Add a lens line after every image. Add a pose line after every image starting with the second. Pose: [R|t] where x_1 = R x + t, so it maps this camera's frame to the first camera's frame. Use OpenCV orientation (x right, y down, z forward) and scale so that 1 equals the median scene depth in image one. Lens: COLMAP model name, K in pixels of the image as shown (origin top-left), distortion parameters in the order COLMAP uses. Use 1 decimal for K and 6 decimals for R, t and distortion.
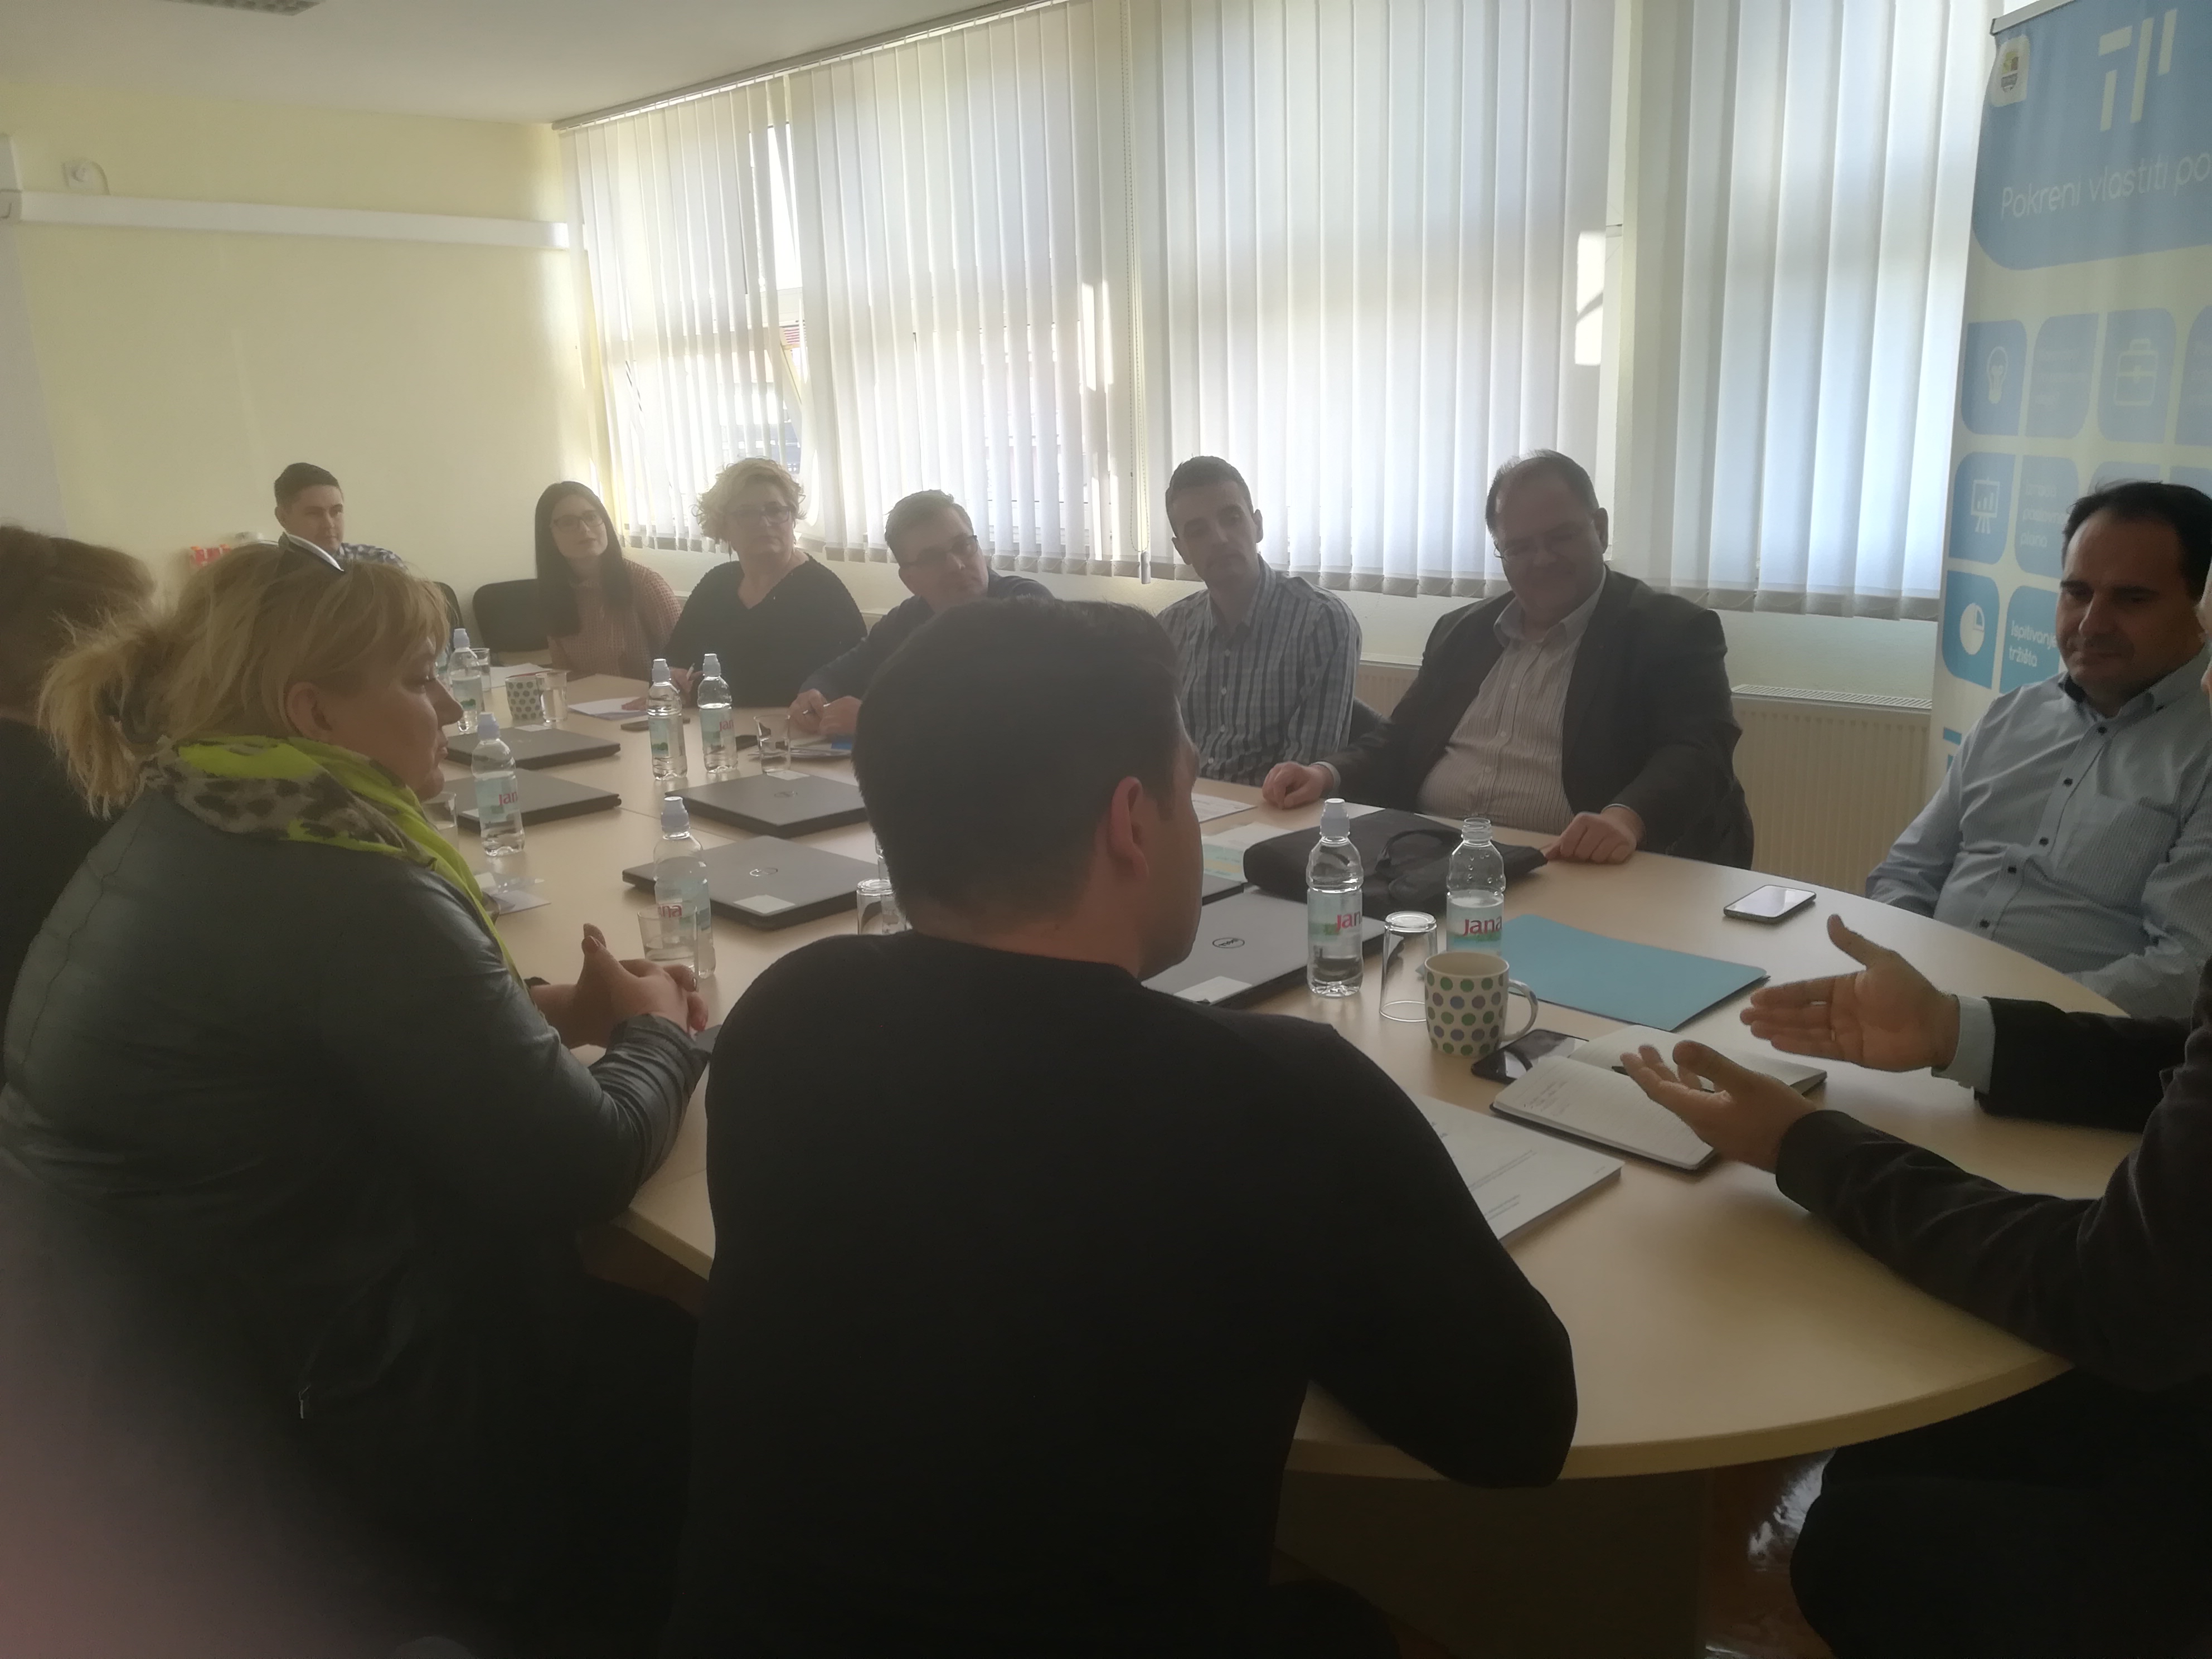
lens RADIAL K [[1673.3, 0, 1104.4], [0, 1673.3, 758.9], [0, 0, 1]] dist [0.052005, -0.071372]
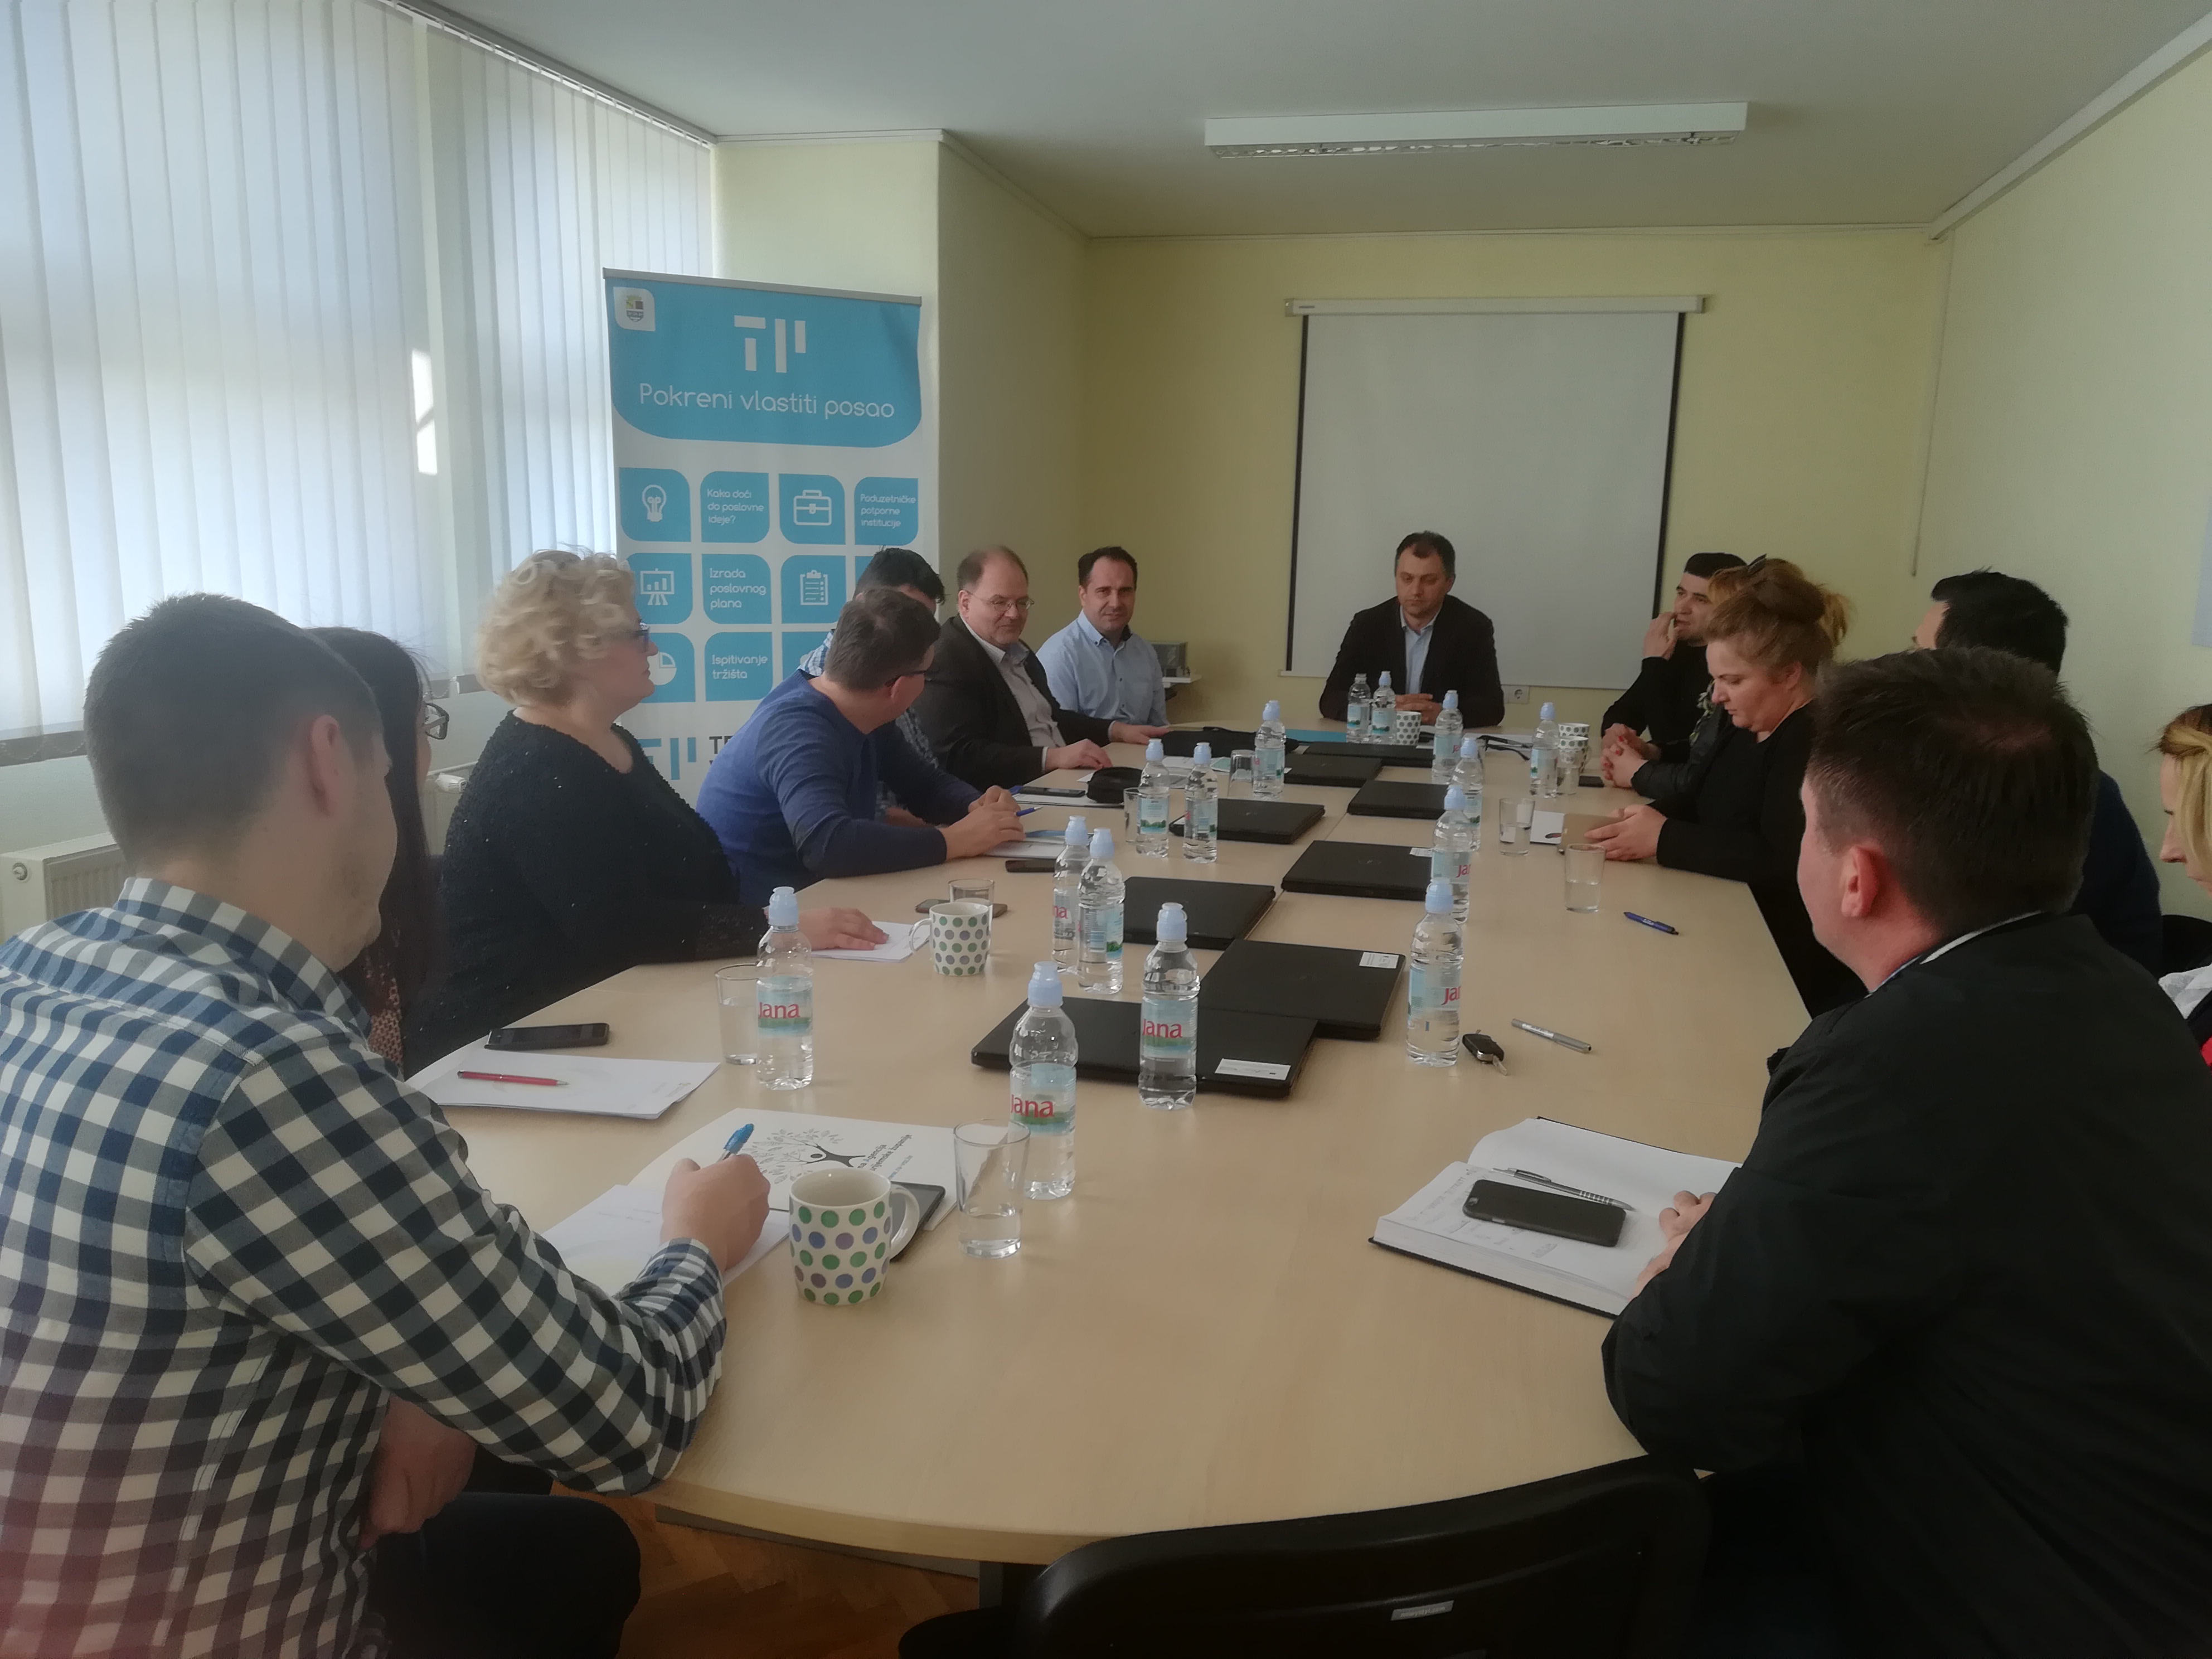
lens RADIAL K [[1625.2, 0, 1162.3], [0, 1625.2, 813.9], [0, 0, 1]] dist [0.006739, -0.002201]
pose [[-0.467710, -0.132102, 0.873955, -0.865494], [0.175192, 0.955296, 0.238153, -0.196011], [-0.866346, 0.264496, -0.423658, 1.105561]]
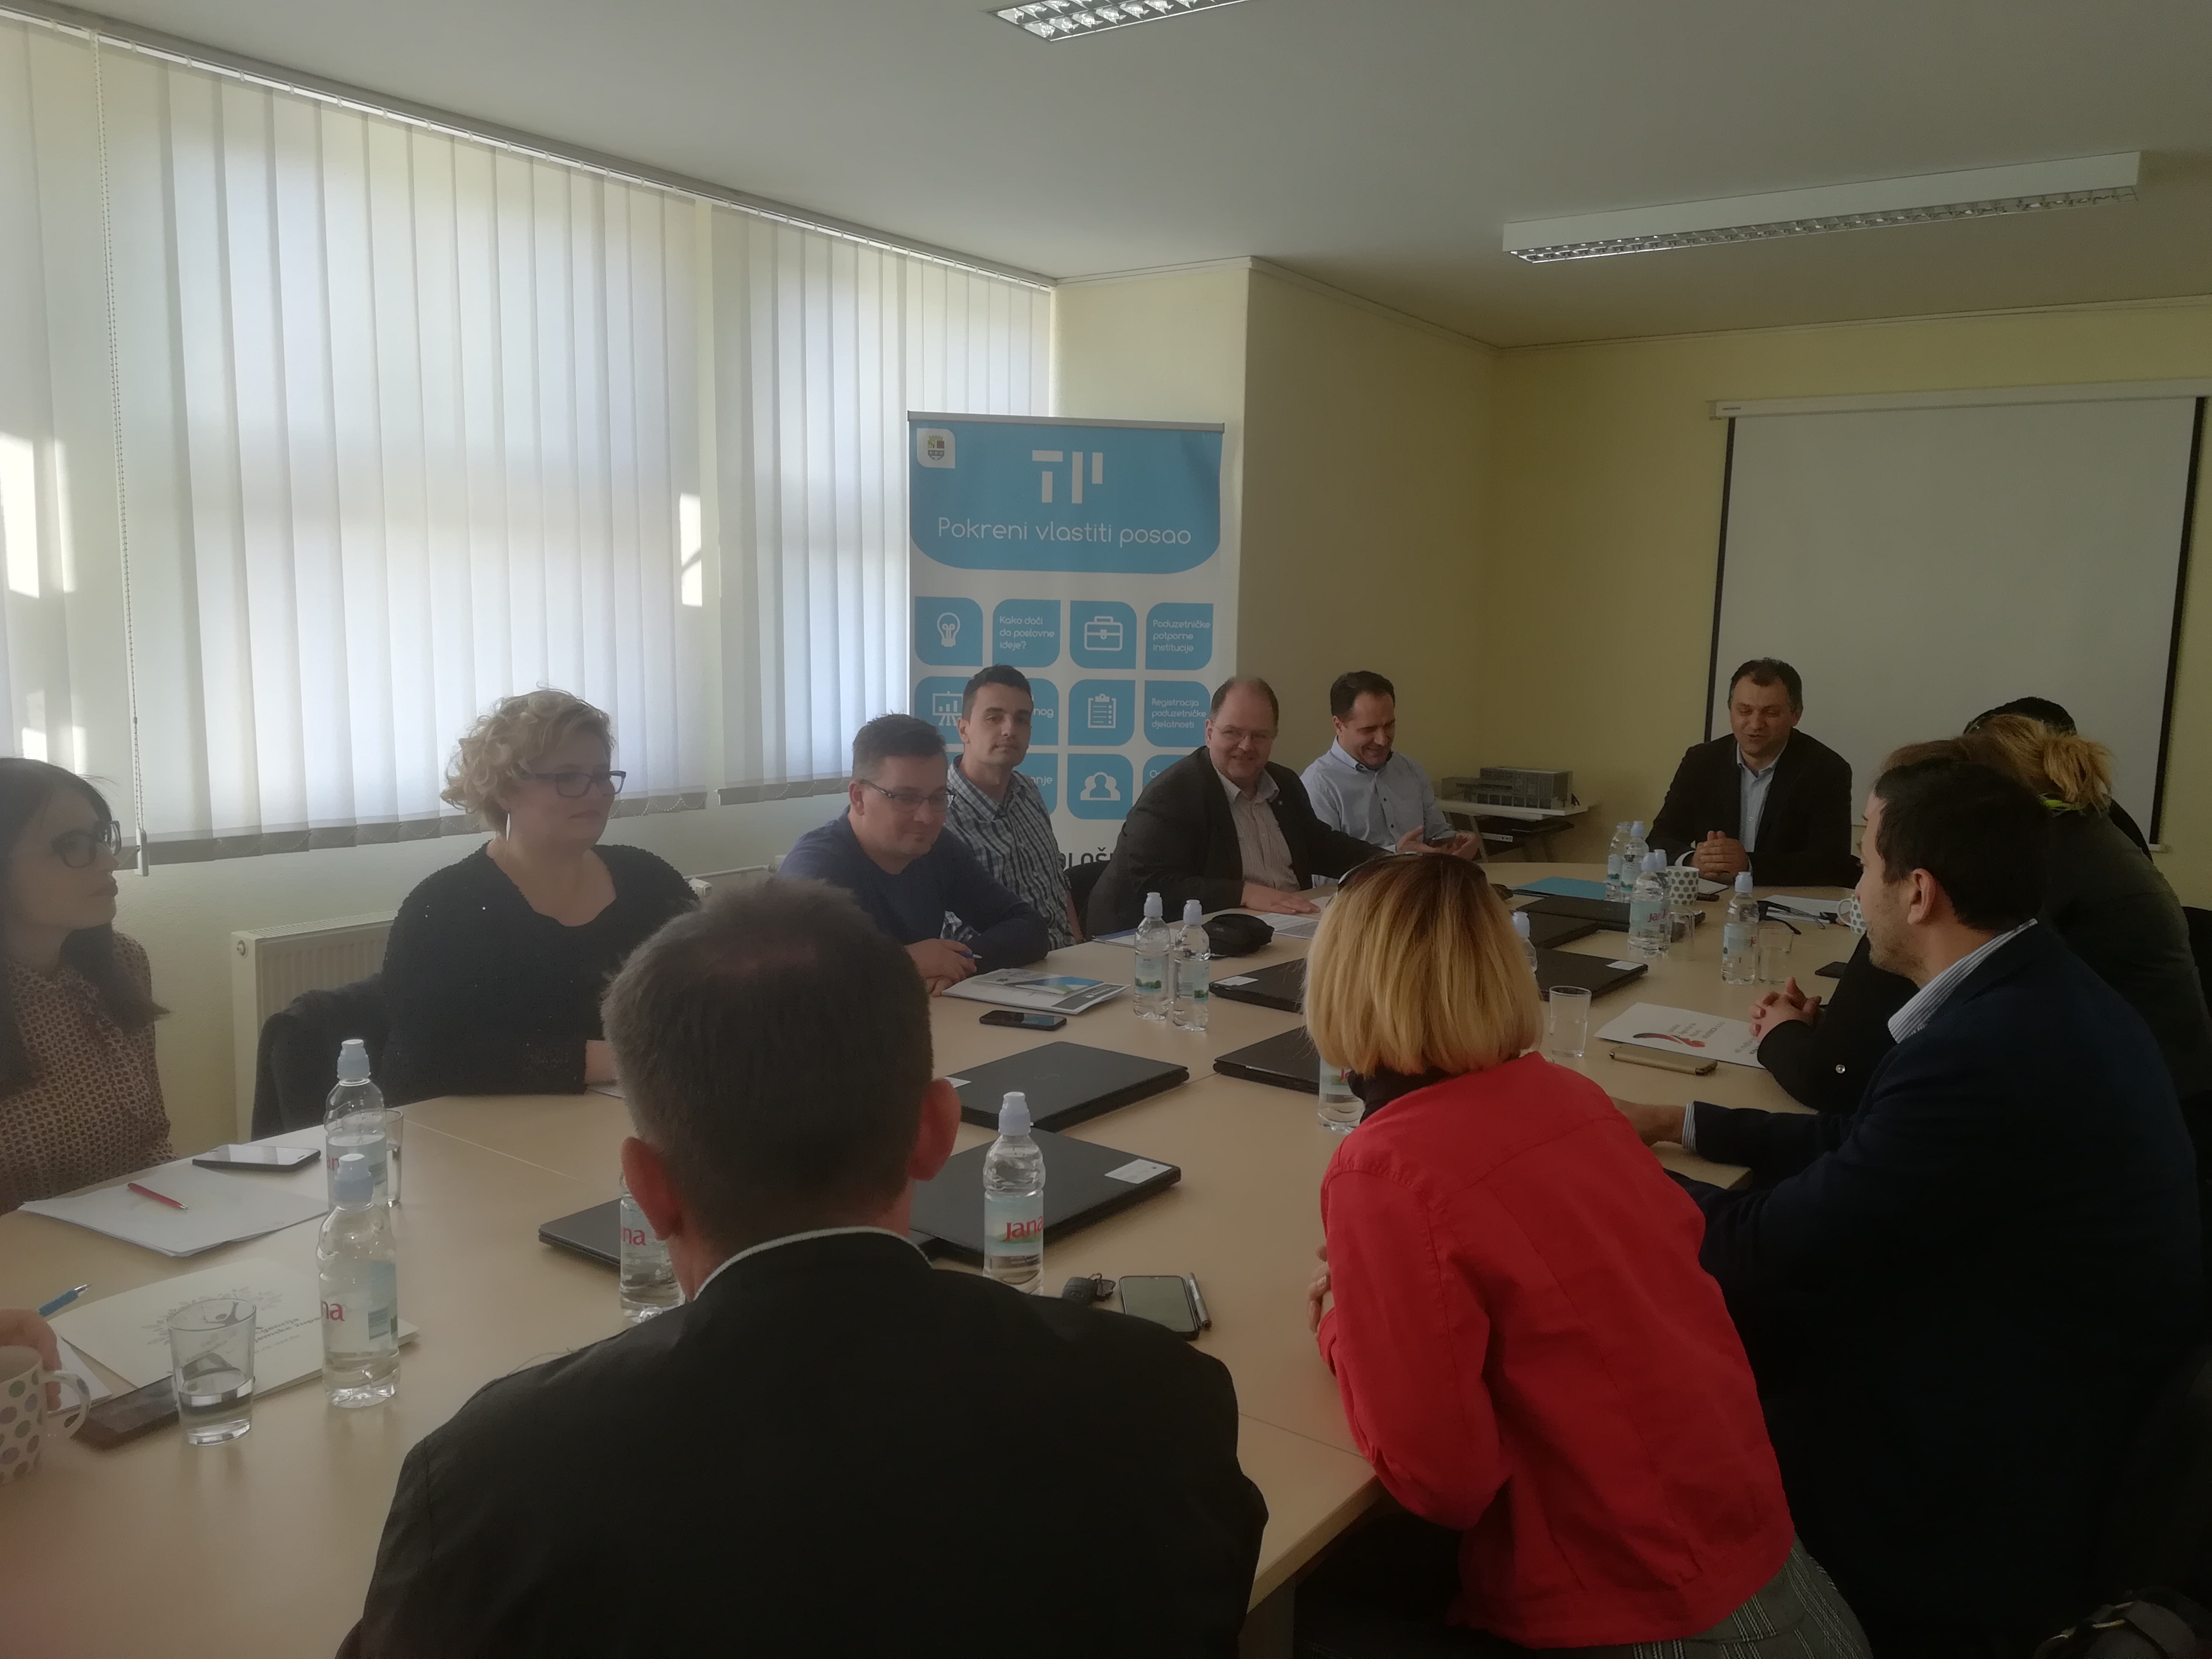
lens RADIAL K [[1640.9, 0, 1146.6], [0, 1640.9, 835.1], [0, 0, 1]] dist [0.032411, -0.003222]
pose [[-0.150100, -0.096642, 0.983936, -0.905128], [0.186138, 0.974651, 0.124126, -0.166888], [-0.970990, 0.201780, -0.128306, 0.890997]]
